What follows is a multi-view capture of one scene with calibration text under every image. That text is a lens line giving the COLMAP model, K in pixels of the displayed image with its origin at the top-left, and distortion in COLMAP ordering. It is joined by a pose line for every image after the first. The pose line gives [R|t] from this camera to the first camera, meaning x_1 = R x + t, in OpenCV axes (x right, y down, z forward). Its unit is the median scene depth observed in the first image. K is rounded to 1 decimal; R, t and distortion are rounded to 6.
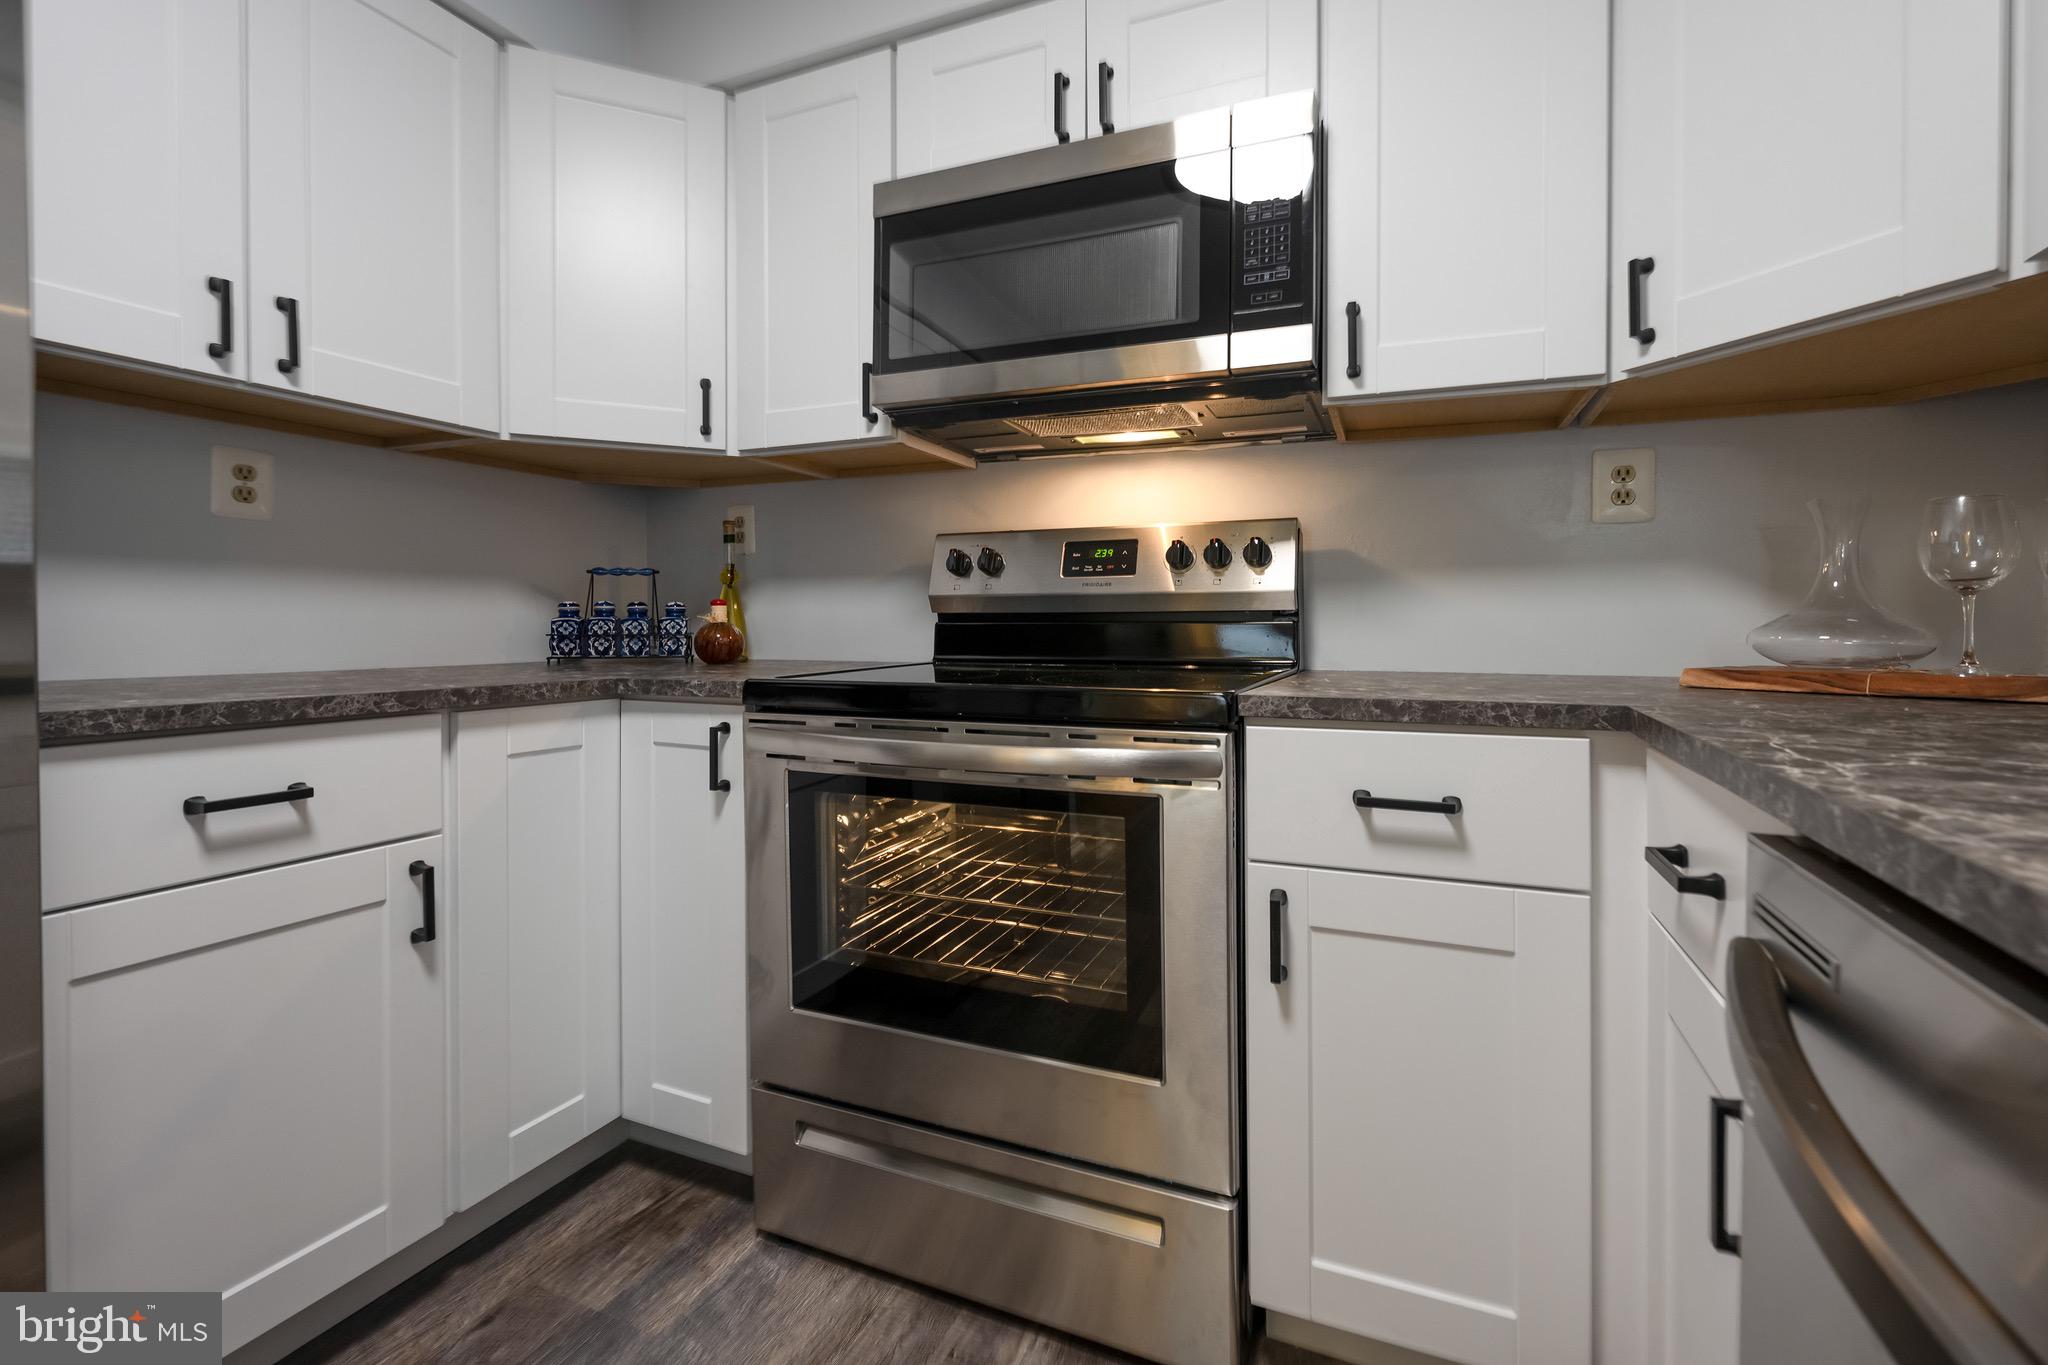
lens RADIAL K [[802.8, 0, 1028.2], [0, 802.8, 636.3], [0, 0, 1]] dist [0.000258, -0.000058]
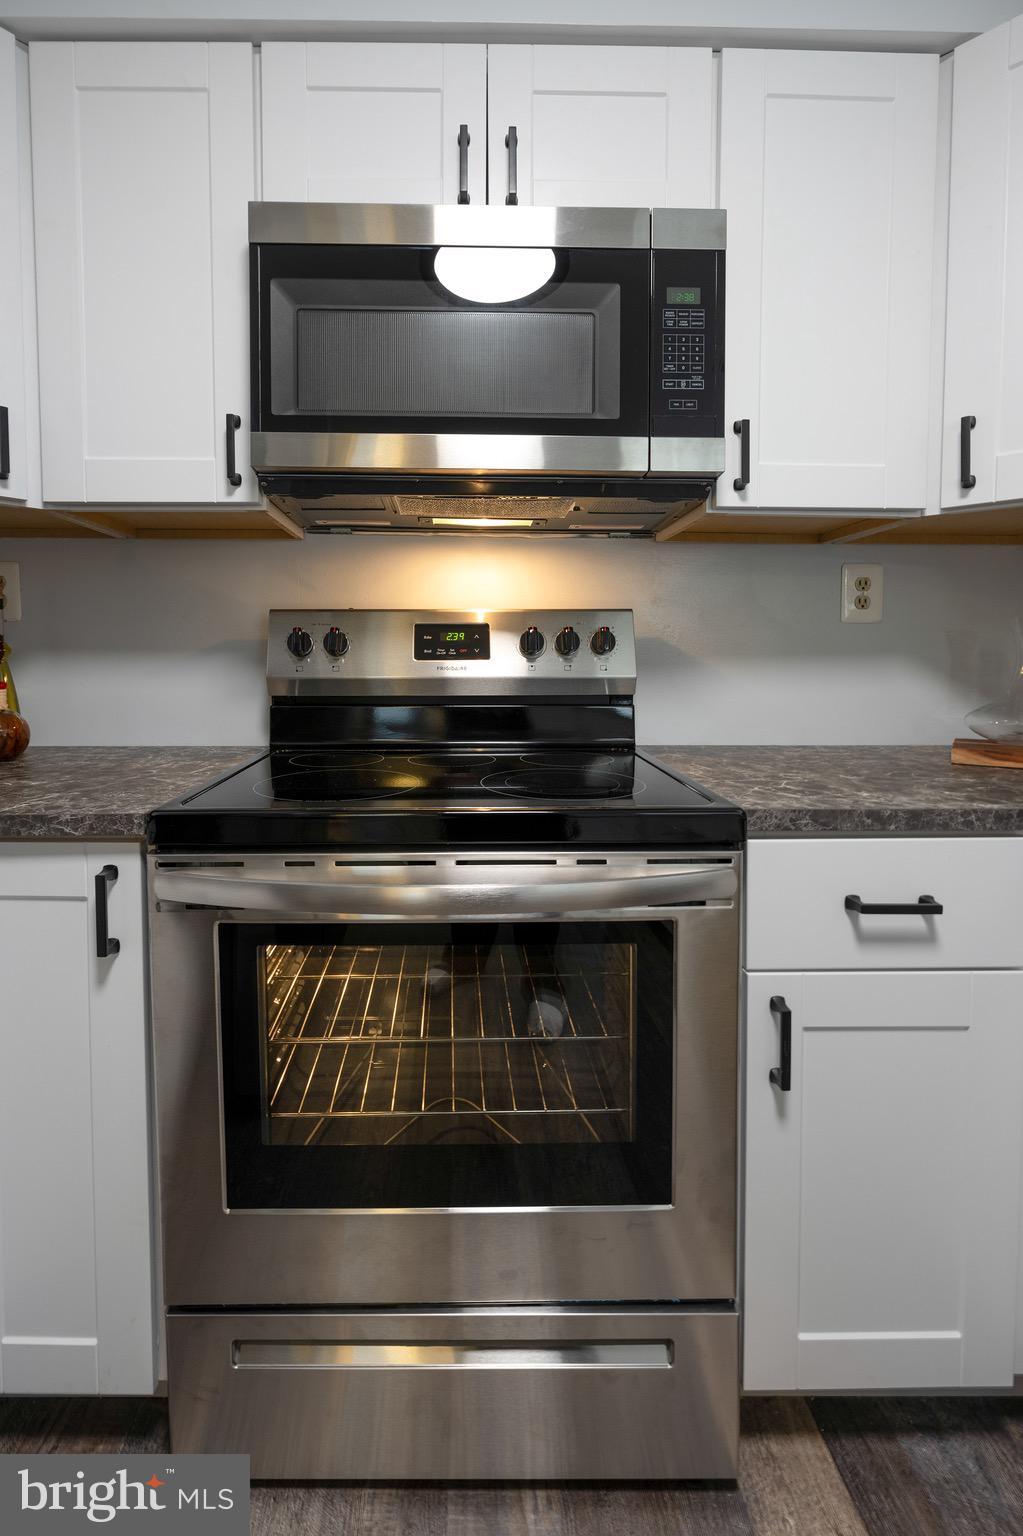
lens RADIAL K [[720.8, 0, 511.2], [0, 720.8, 715.1], [0, 0, 1]] dist [0.000668, -0.000362]
pose [[0.934912, -0.014613, 0.354580, -0.208240], [0.001605, 0.999316, 0.036953, -0.050236], [-0.354877, -0.033978, 0.934295, 0.171540]]
